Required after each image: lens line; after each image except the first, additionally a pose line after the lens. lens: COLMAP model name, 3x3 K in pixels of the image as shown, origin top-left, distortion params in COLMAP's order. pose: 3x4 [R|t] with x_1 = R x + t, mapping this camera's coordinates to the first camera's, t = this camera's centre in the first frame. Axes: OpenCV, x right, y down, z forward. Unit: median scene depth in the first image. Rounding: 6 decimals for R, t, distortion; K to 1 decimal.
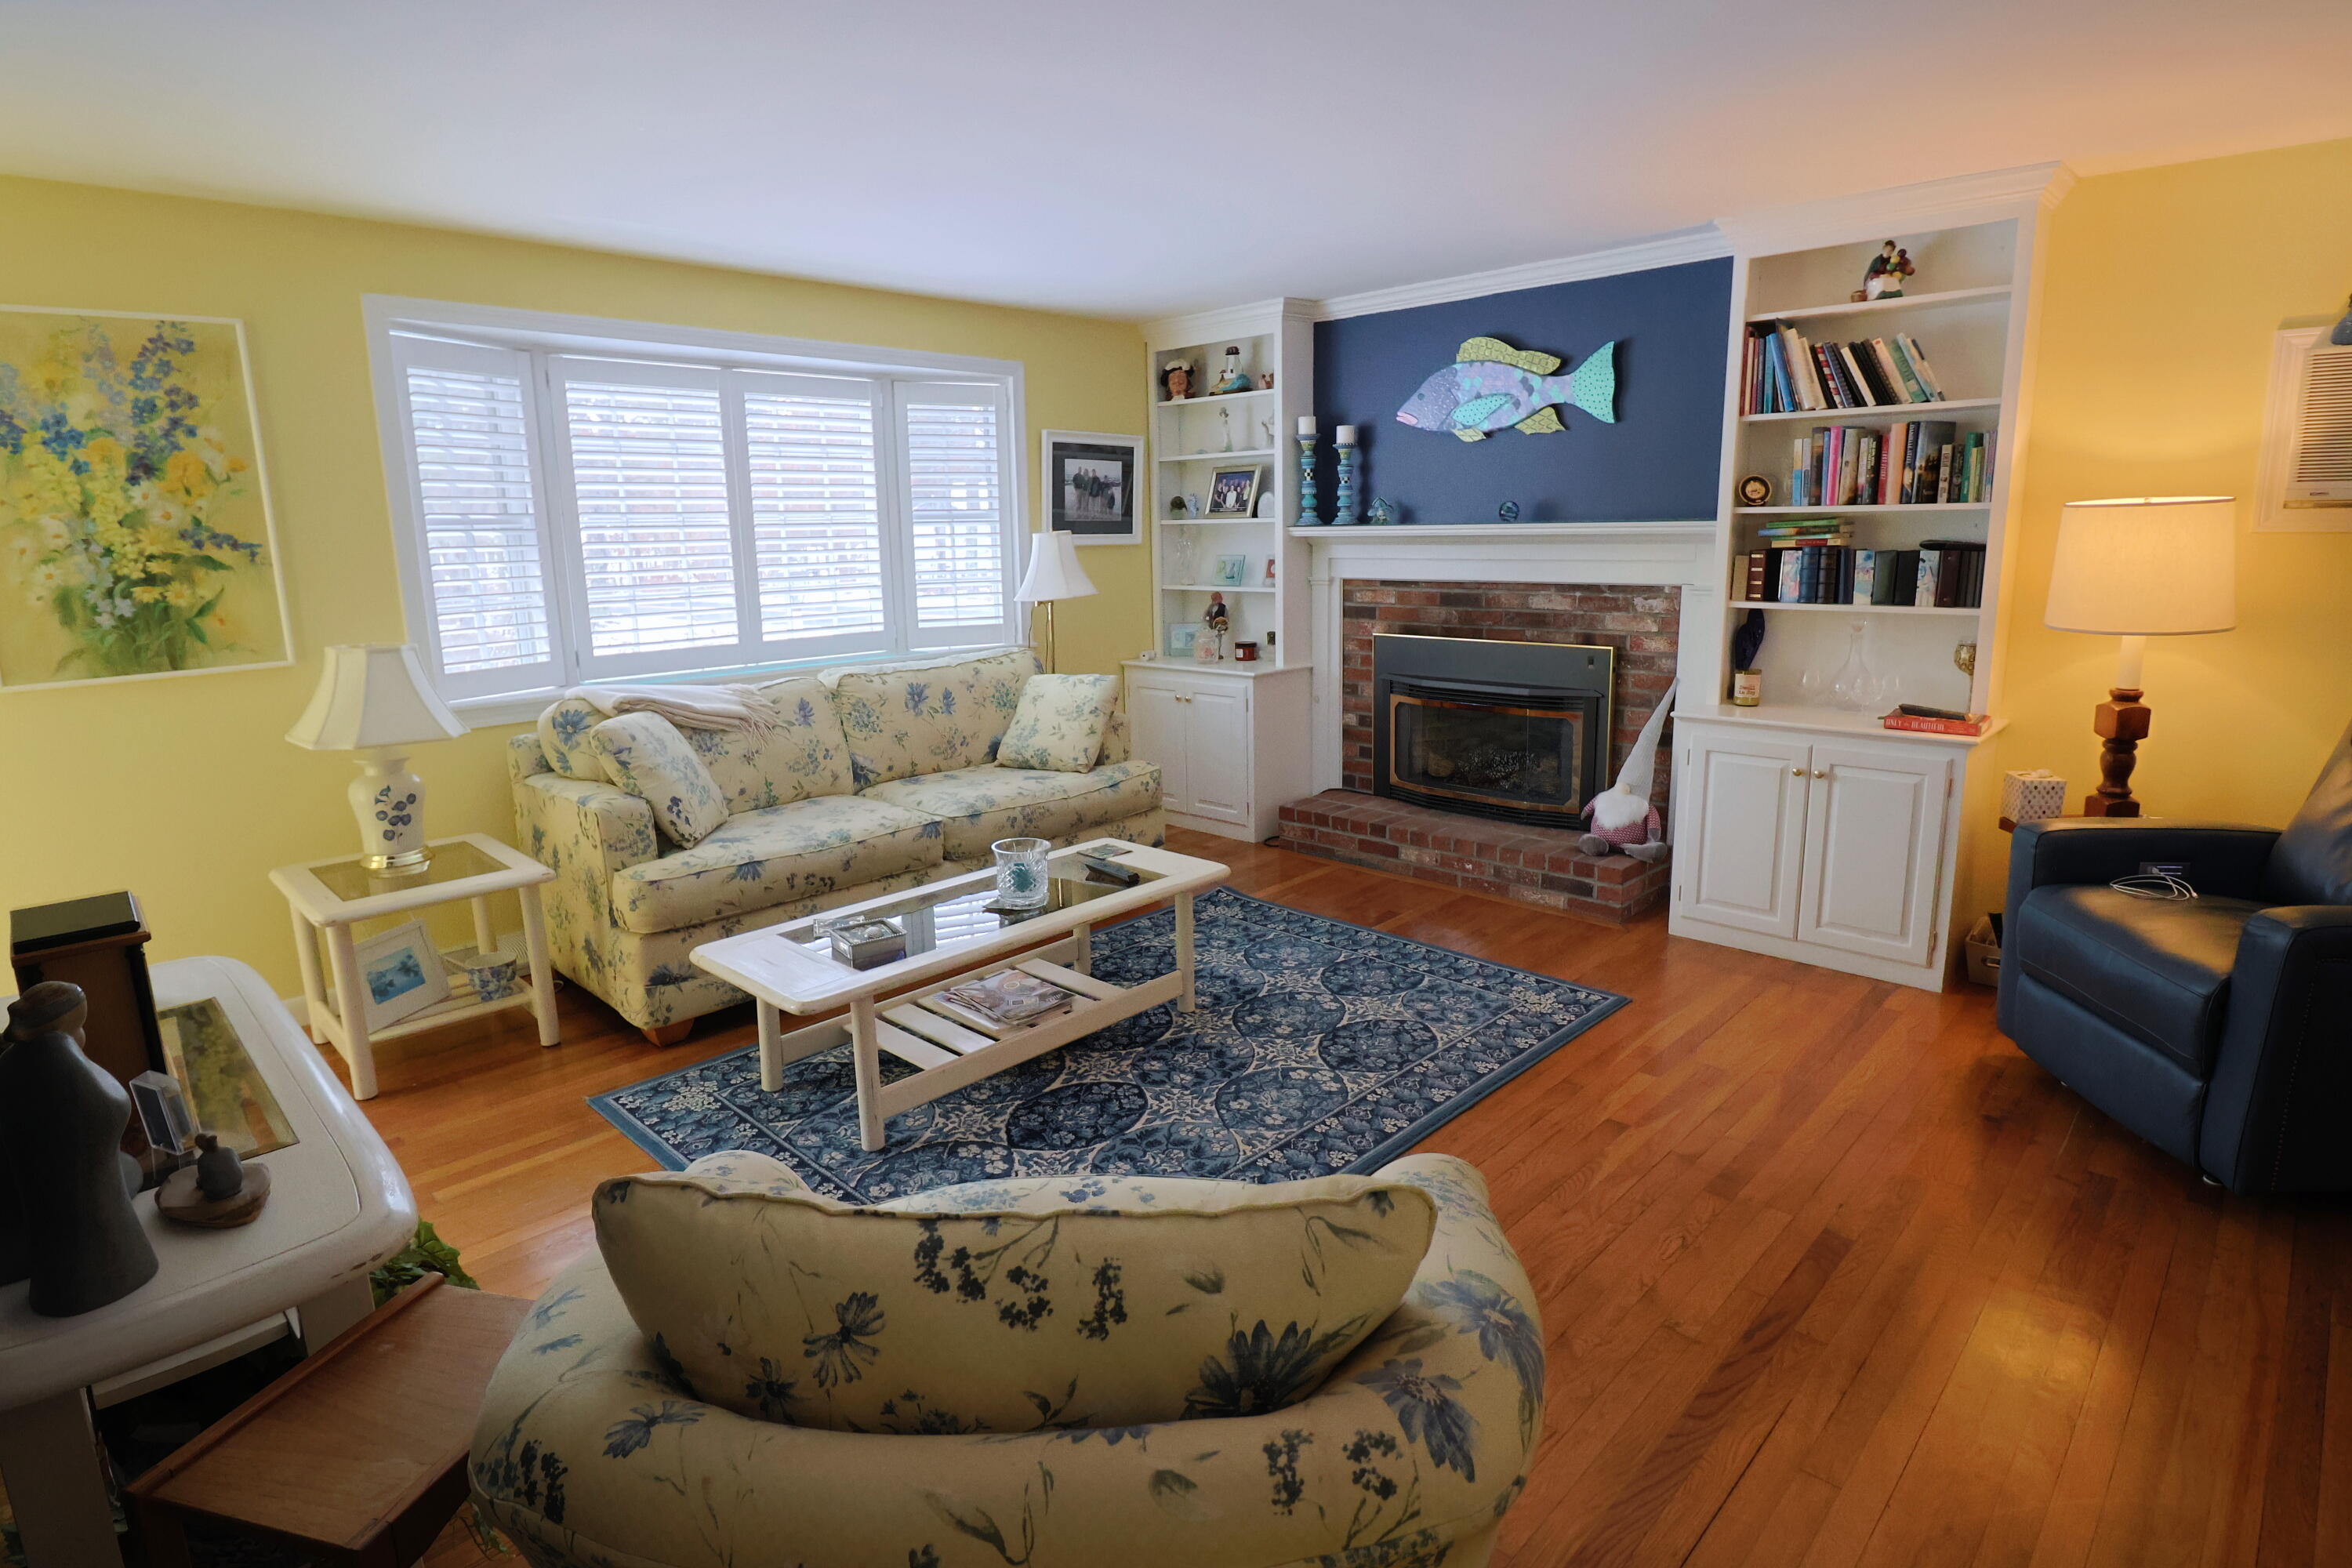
lens RADIAL K [[1199.1, 0, 1176.8], [0, 1199.1, 742.7], [0, 0, 1]] dist [-0.001965, -0.011927]
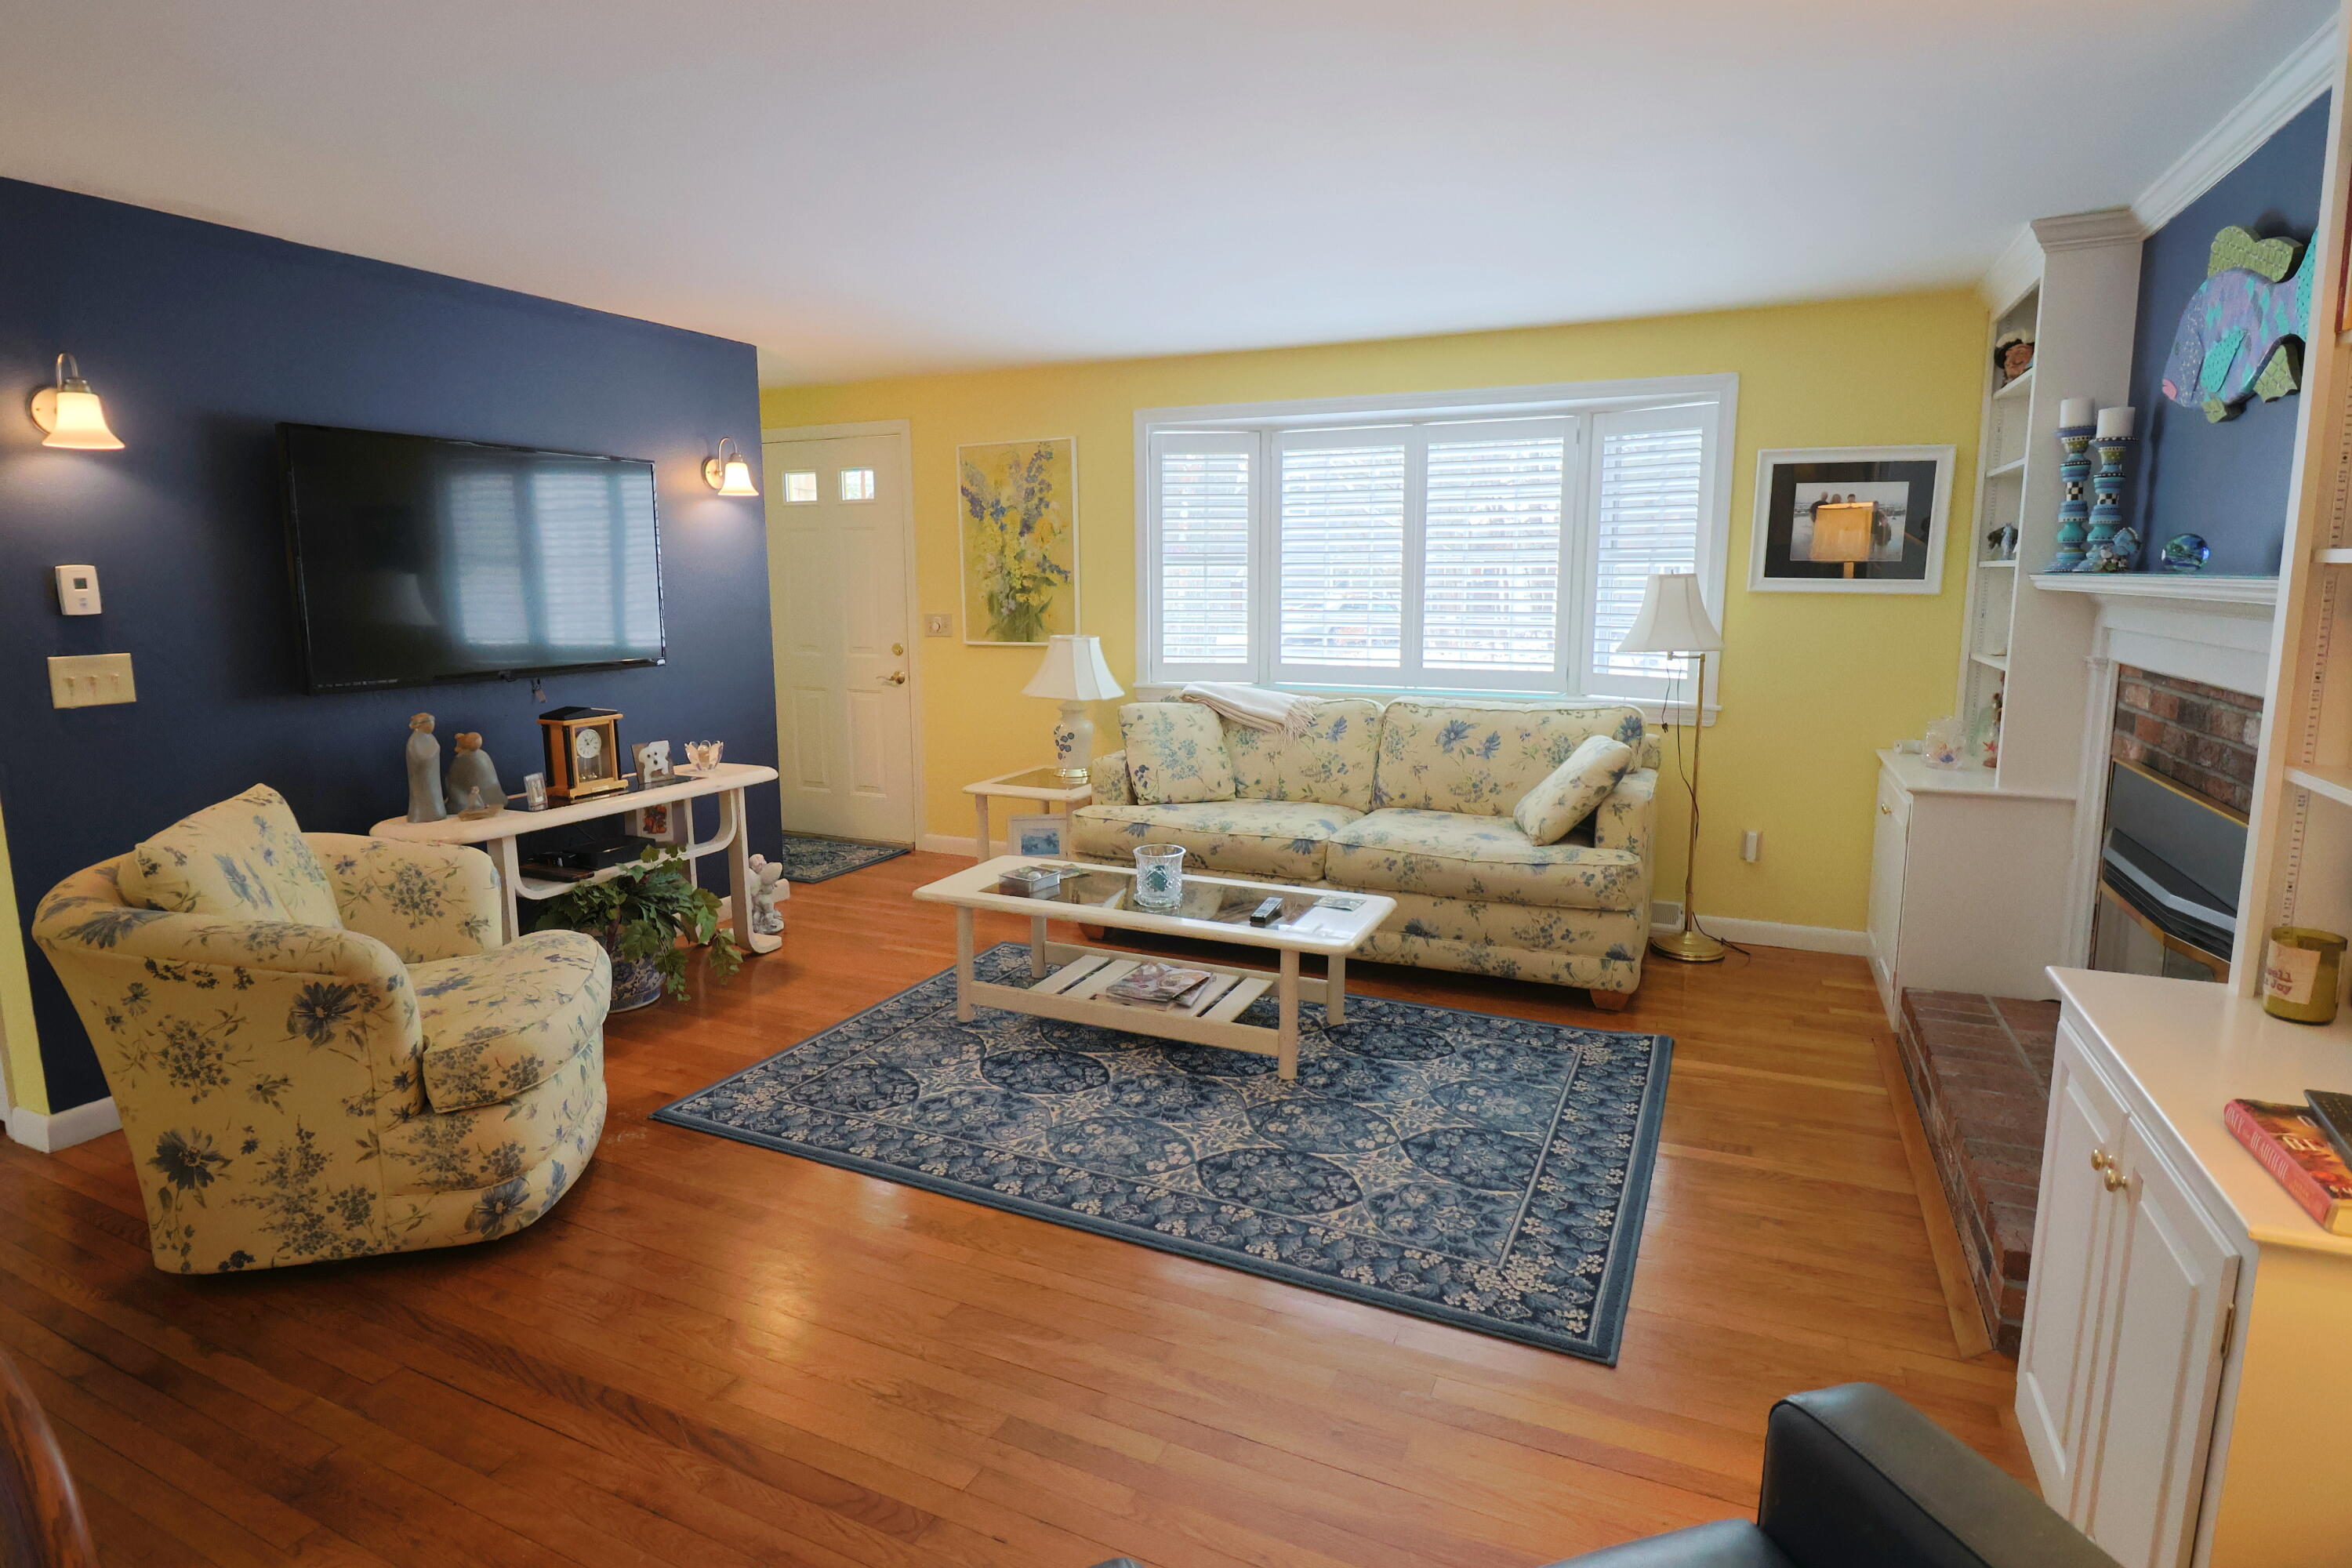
lens RADIAL K [[1199.1, 0, 1176.8], [0, 1199.1, 742.7], [0, 0, 1]] dist [-0.001965, -0.011927]
pose [[0.338509, 0.150204, -0.928898, 0.793469], [-0.172259, 0.980387, 0.095756, -0.108697], [0.925062, 0.127597, 0.357743, 0.527752]]
